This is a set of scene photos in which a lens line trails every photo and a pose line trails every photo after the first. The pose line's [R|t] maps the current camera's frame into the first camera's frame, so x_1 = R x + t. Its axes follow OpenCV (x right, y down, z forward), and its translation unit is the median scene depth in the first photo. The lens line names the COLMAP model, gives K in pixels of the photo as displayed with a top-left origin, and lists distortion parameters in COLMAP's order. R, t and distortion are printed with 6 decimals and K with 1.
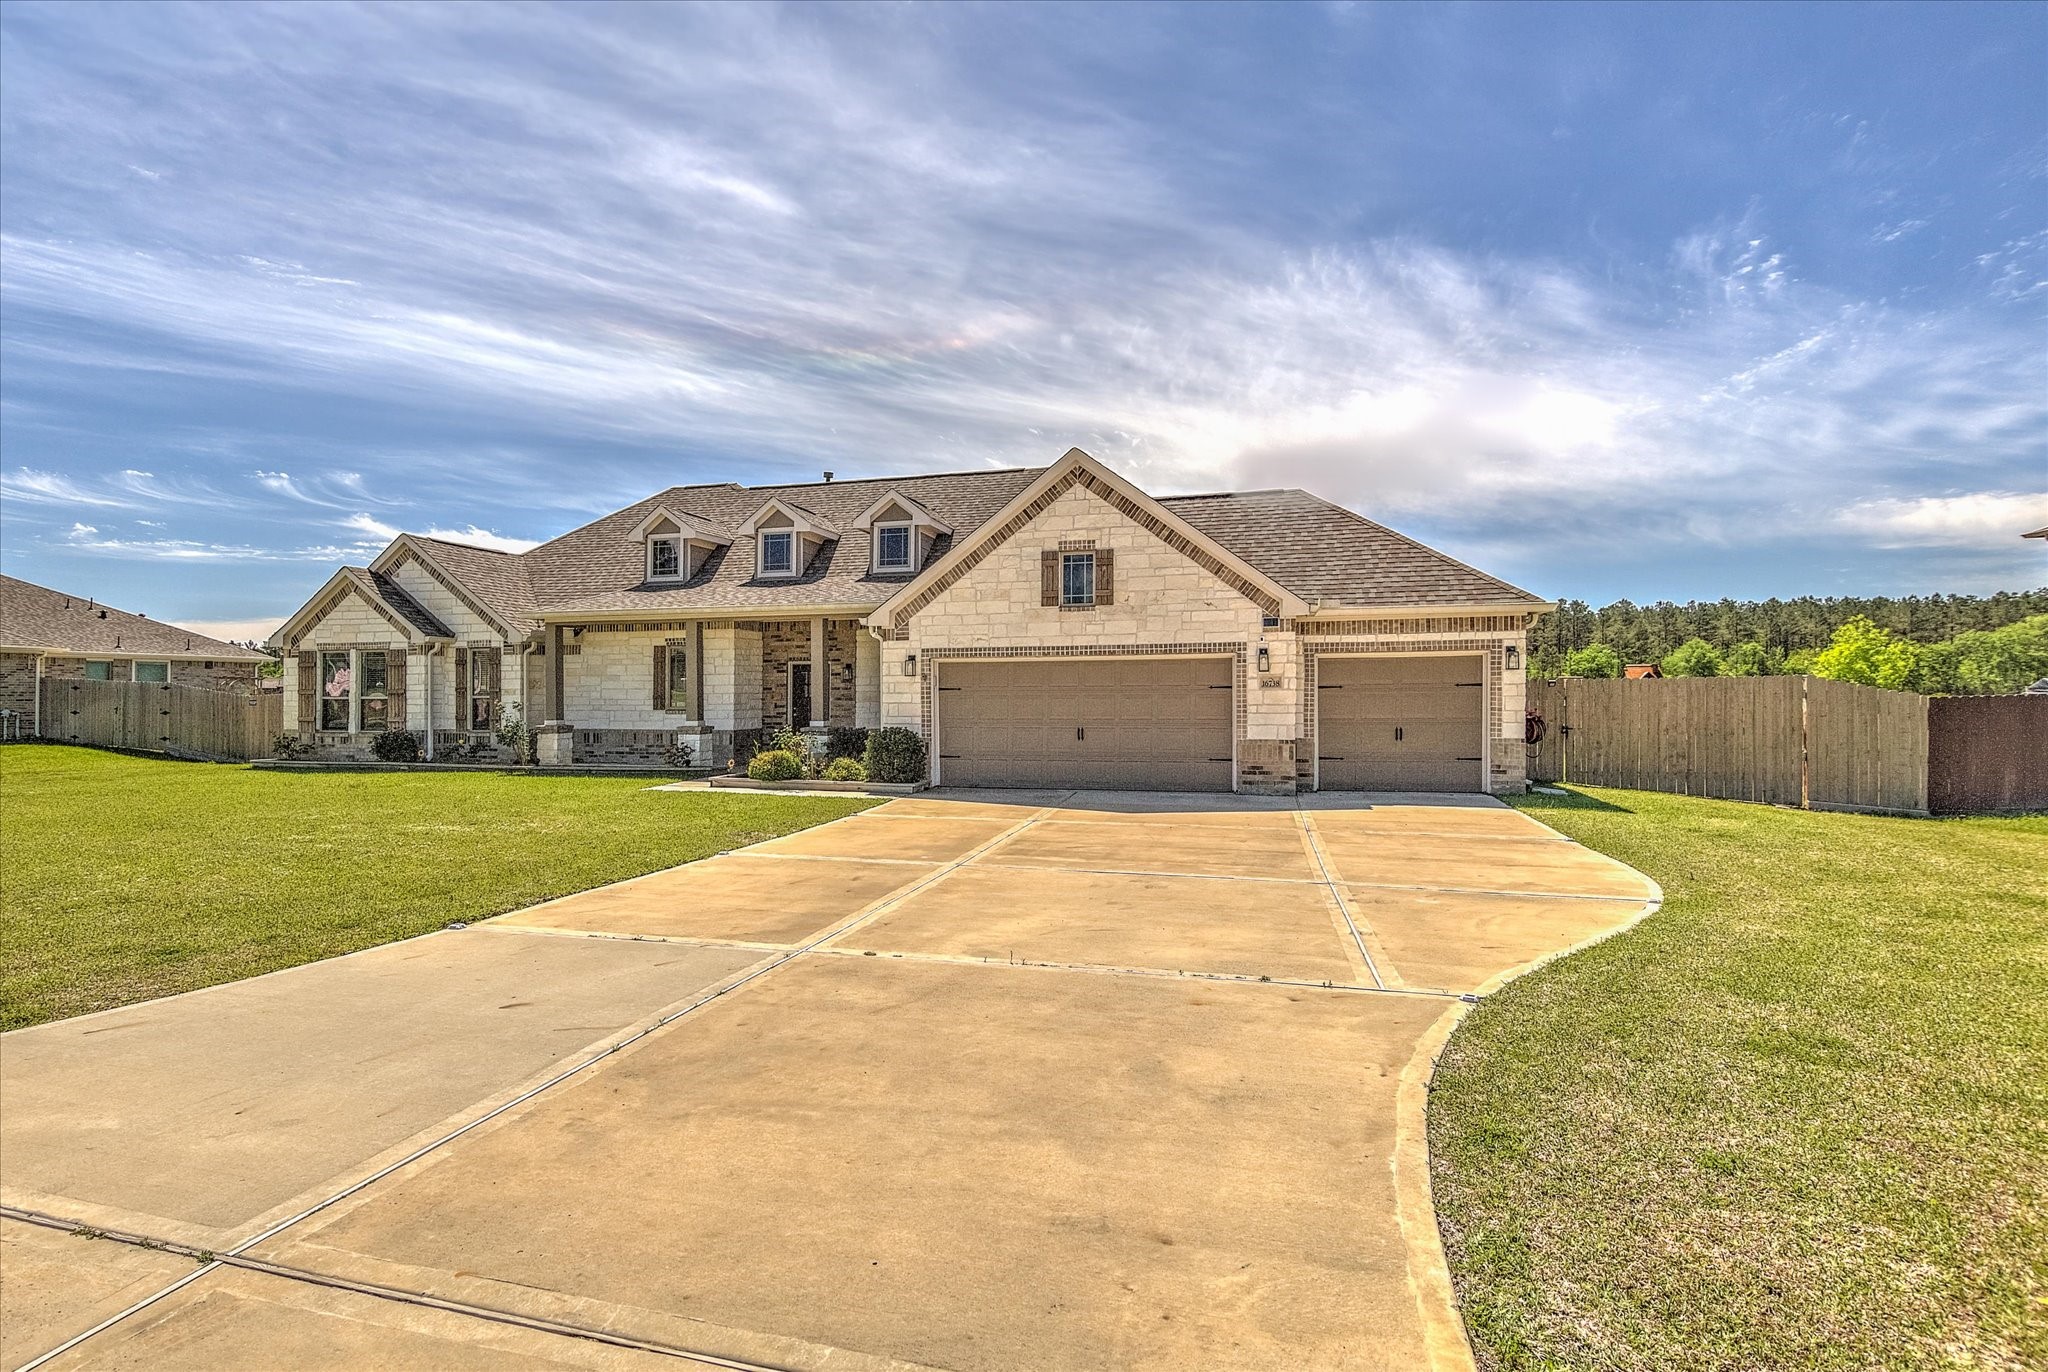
lens RADIAL K [[1054.5, 0, 980.7], [0, 1054.5, 688.6], [0, 0, 1]] dist [-0.000575, -0.000076]
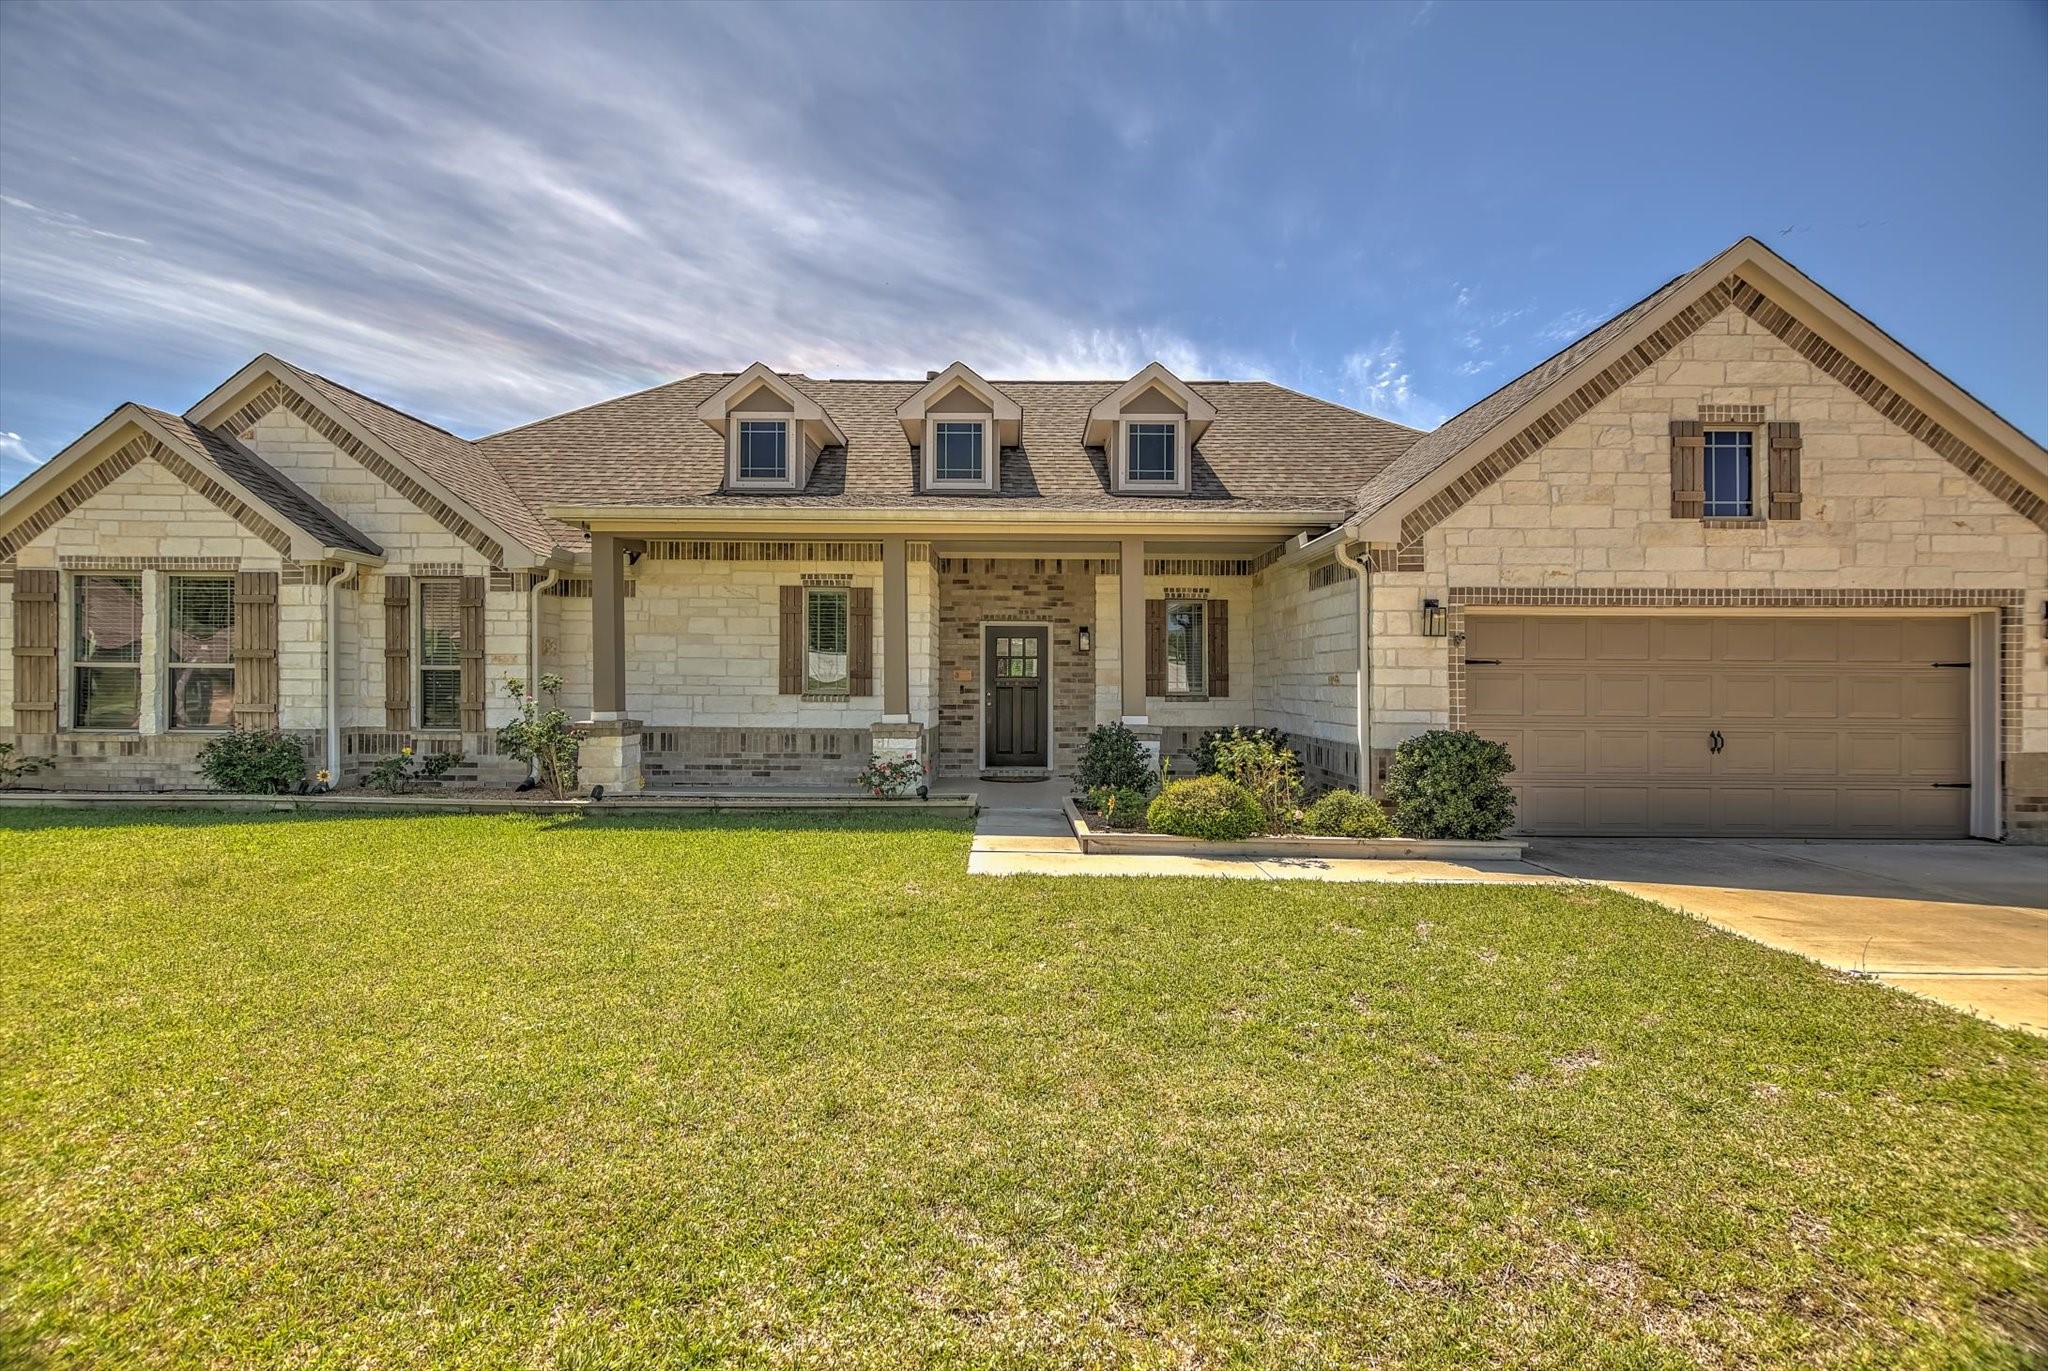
lens RADIAL K [[859.3, 0, 1028.0], [0, 859.3, 700.7], [0, 0, 1]] dist [0.000027, -0.000509]
pose [[0.962429, 0.008375, 0.271405, -0.306404], [-0.013985, 0.999727, 0.018742, 0.012604], [-0.271173, -0.021833, 0.962283, 0.496274]]
